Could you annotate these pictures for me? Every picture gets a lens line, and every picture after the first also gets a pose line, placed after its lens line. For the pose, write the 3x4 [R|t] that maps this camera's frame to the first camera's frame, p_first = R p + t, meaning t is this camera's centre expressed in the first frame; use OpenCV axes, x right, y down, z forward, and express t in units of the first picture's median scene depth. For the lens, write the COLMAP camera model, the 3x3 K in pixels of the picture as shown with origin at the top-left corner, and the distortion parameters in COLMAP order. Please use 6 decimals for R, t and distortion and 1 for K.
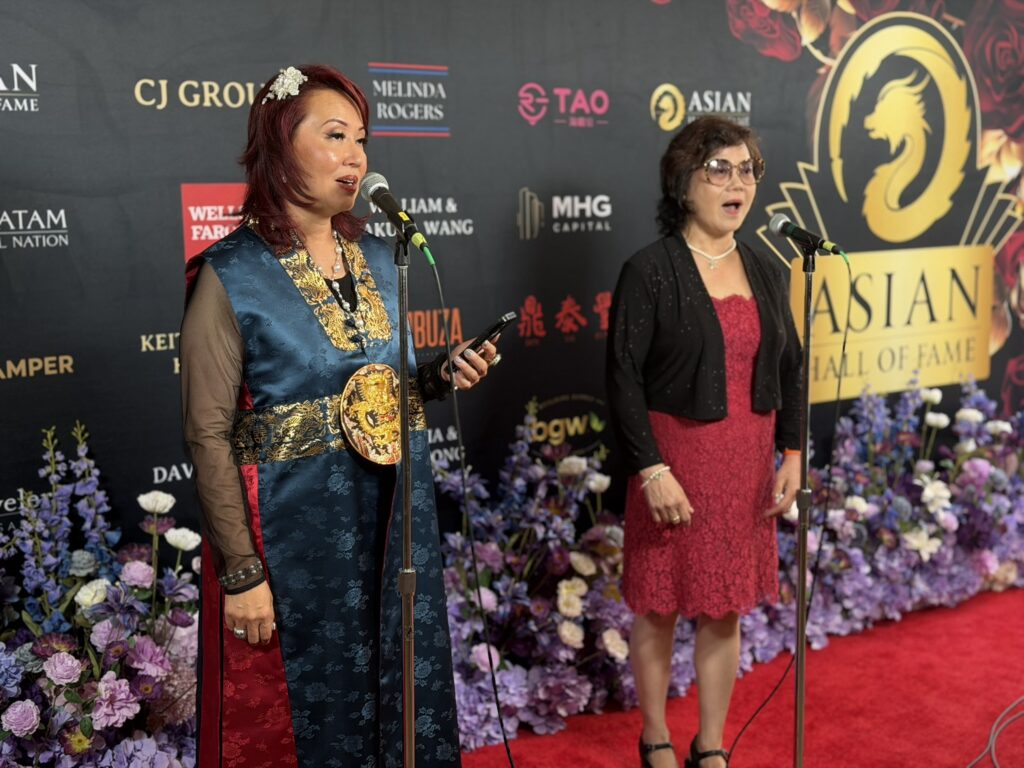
lens RADIAL K [[1389.1, 0, 512.0], [0, 1389.1, 384.0], [0, 0, 1]] dist [0.195804, -0.365388]
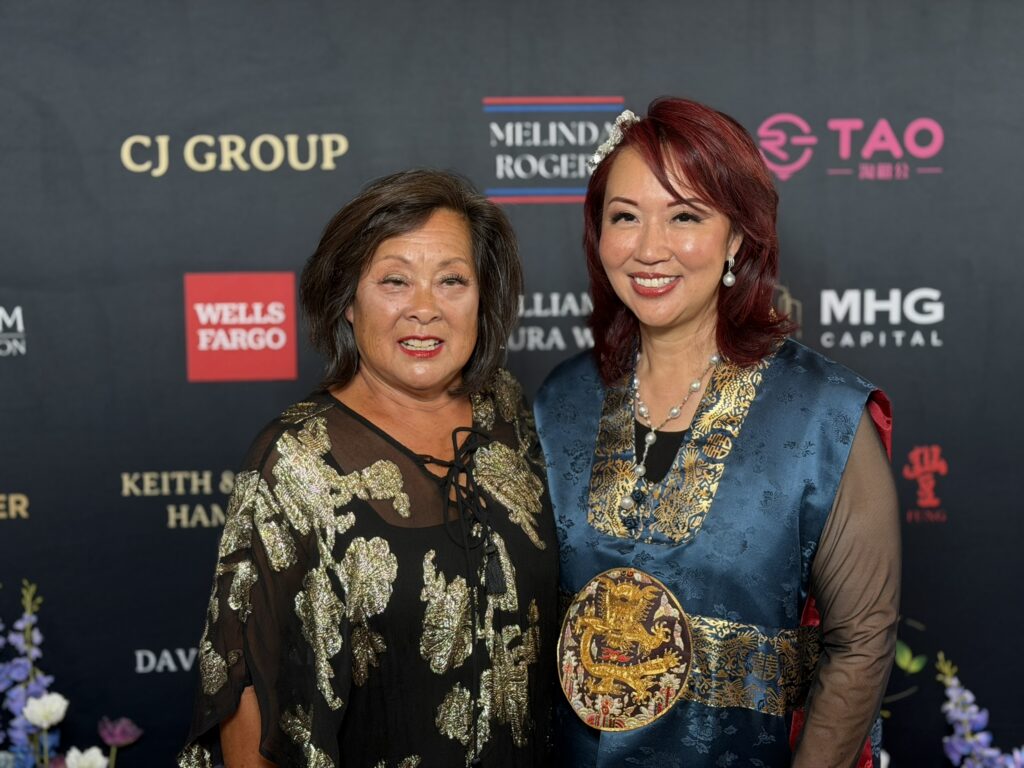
lens RADIAL K [[1389.1, 0, 512.0], [0, 1389.1, 384.0], [0, 0, 1]] dist [0.195804, -0.365388]
pose [[0.828558, 0.057541, -0.556939, 0.294156], [-0.079182, 0.996750, -0.014819, -0.079414], [0.554276, 0.056378, 0.830421, 0.440933]]
